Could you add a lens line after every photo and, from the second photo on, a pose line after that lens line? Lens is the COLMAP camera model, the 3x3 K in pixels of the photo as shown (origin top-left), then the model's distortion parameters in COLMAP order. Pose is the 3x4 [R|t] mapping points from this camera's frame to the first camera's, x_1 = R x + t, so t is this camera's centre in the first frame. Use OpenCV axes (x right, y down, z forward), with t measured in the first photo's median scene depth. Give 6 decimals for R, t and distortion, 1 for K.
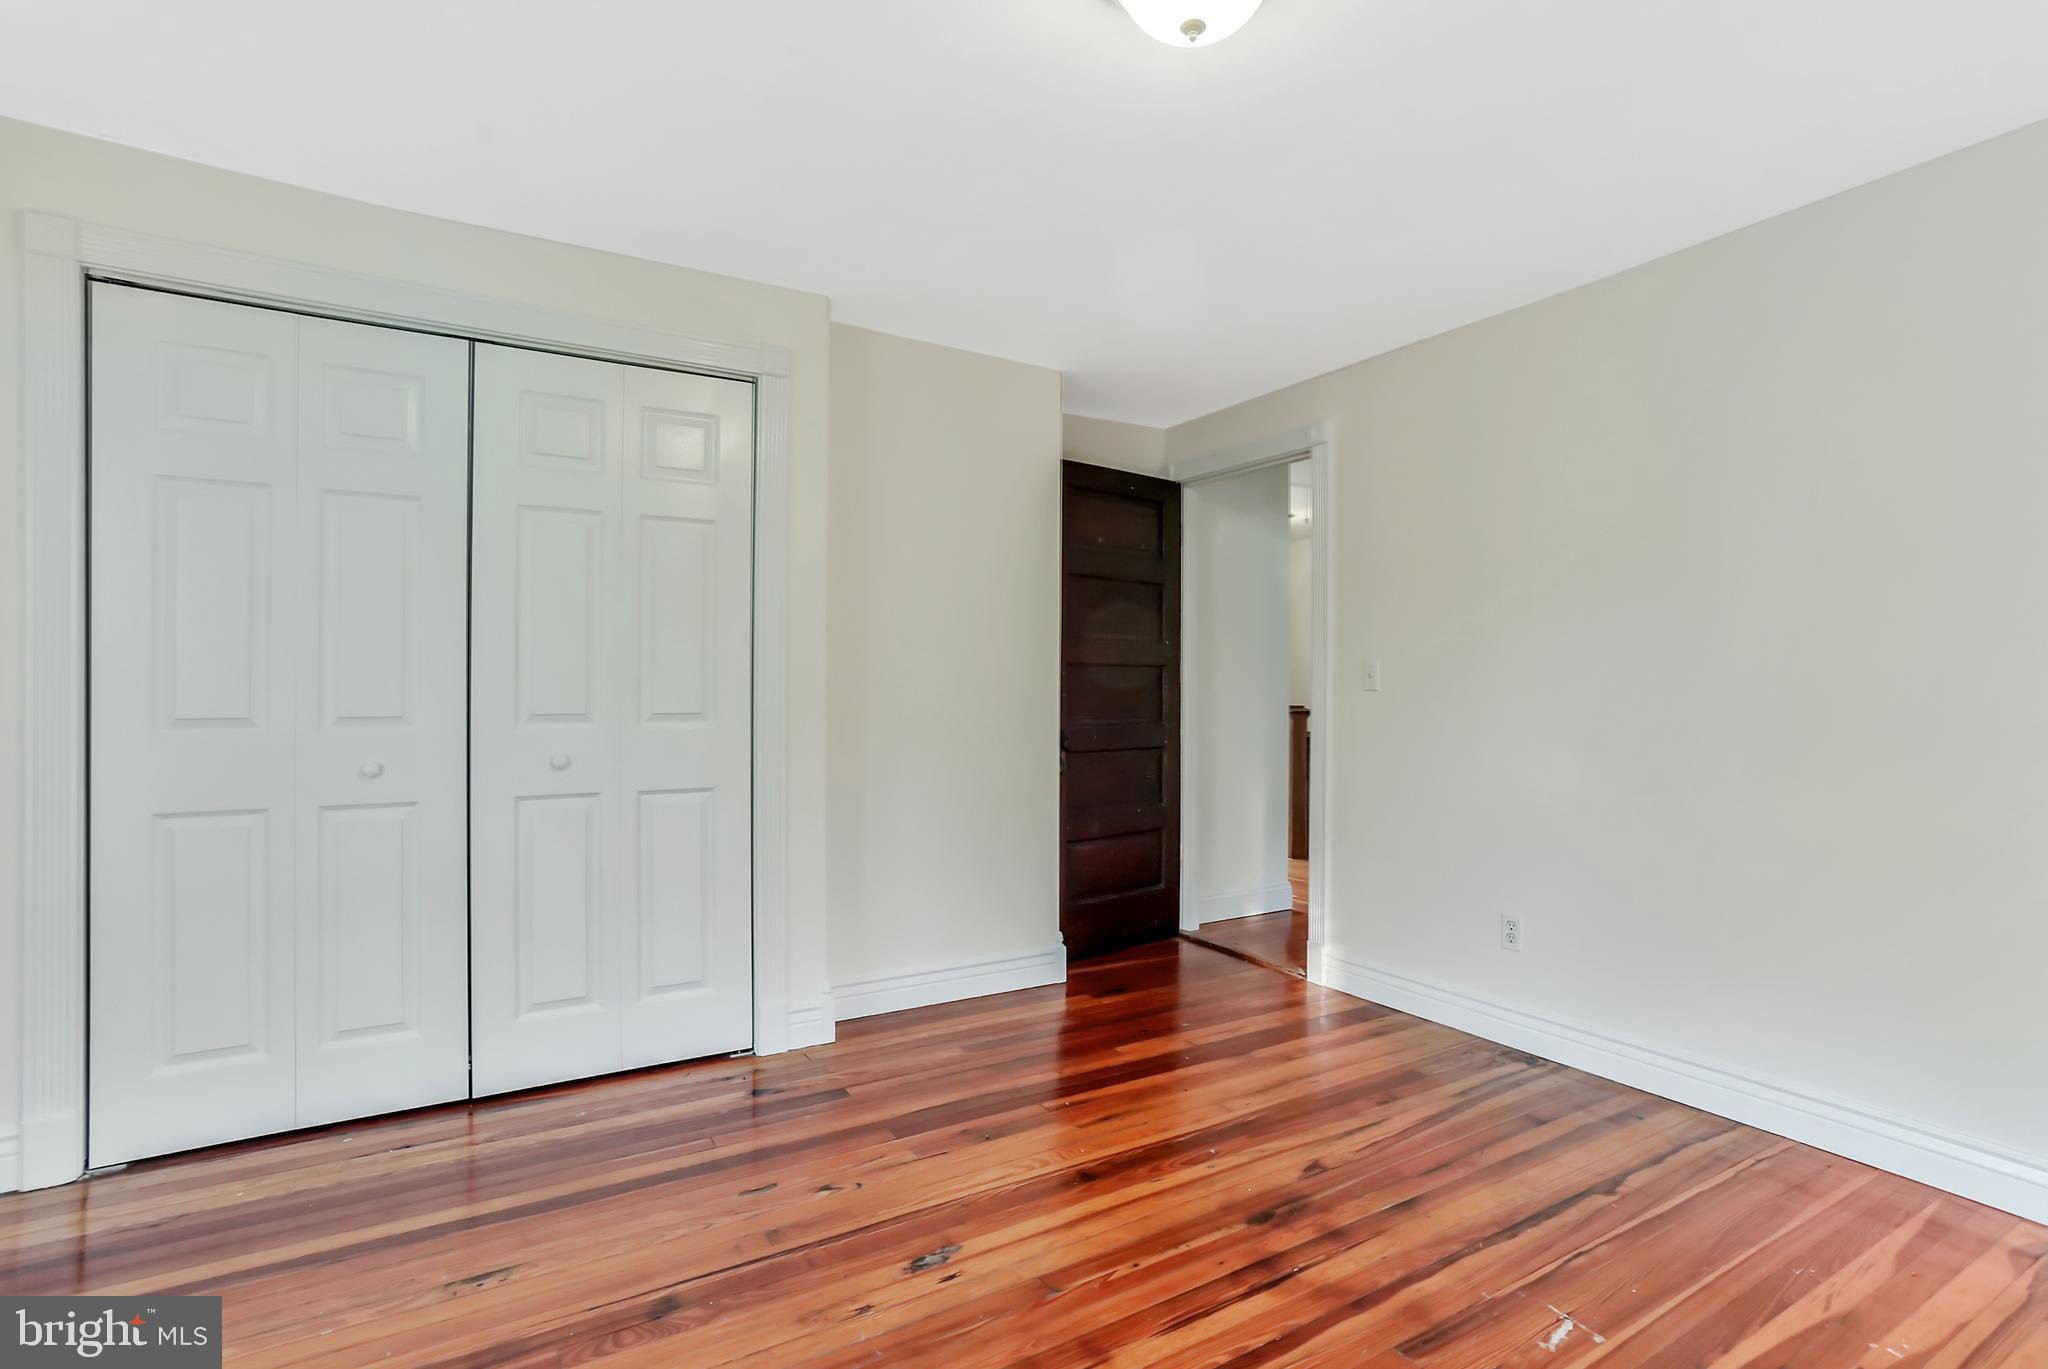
lens RADIAL K [[999.1, 0, 1028.7], [0, 999.1, 689.0], [0, 0, 1]] dist [-0.059778, 0.033764]
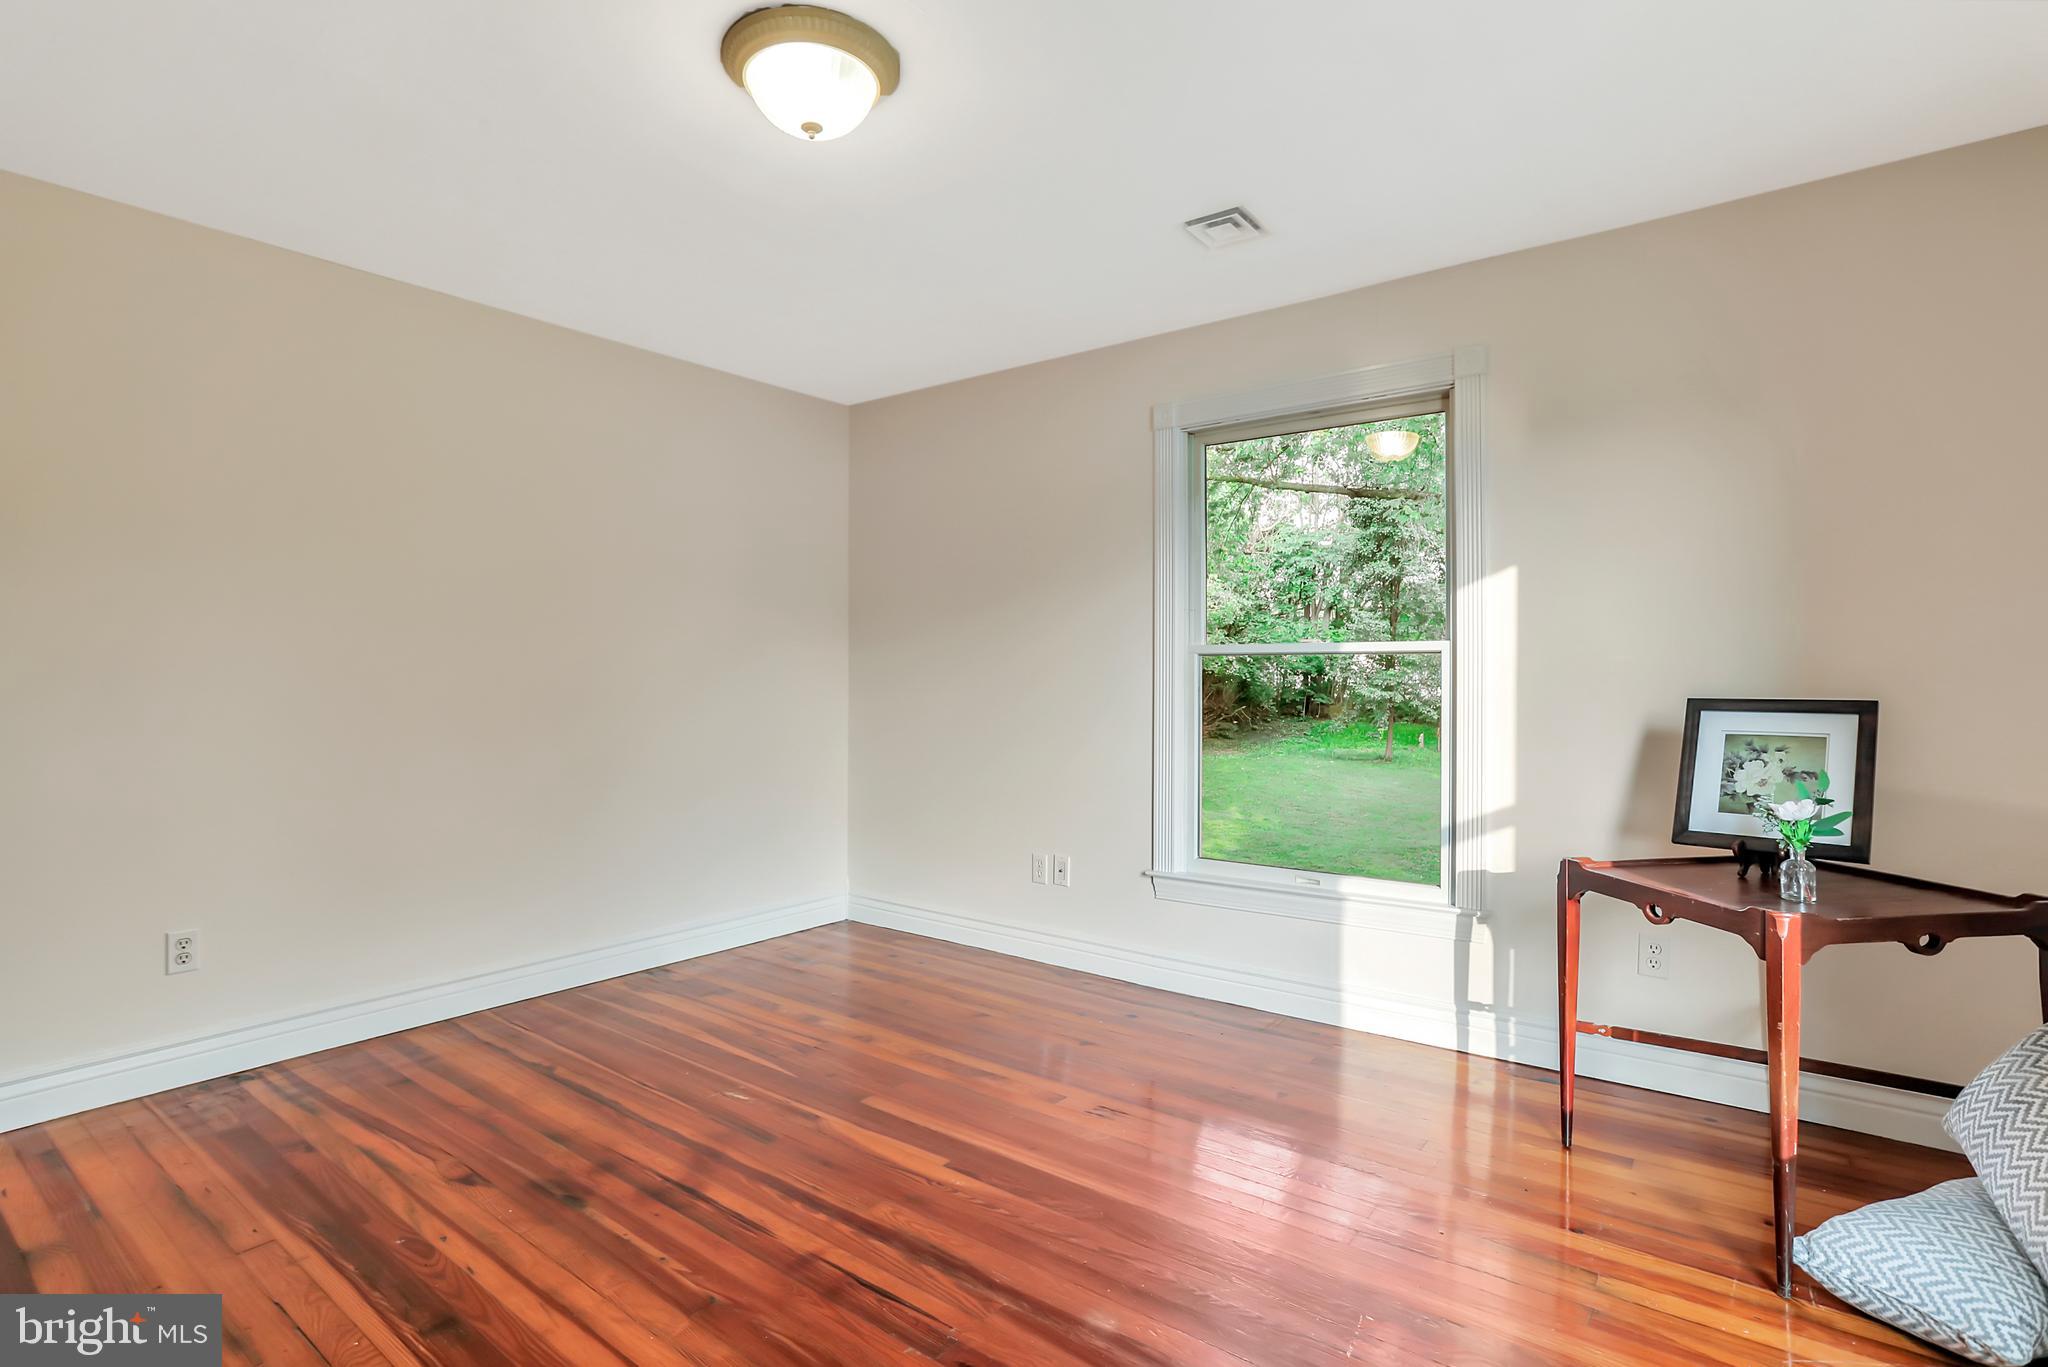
lens RADIAL K [[999.1, 0, 1028.7], [0, 999.1, 688.0], [0, 0, 1]] dist [-0.059778, 0.033764]
pose [[-0.366150, -0.012751, 0.930469, -0.710757], [-0.001547, 0.999913, 0.013093, 0.006508], [-0.930555, 0.003355, -0.366138, 0.786589]]
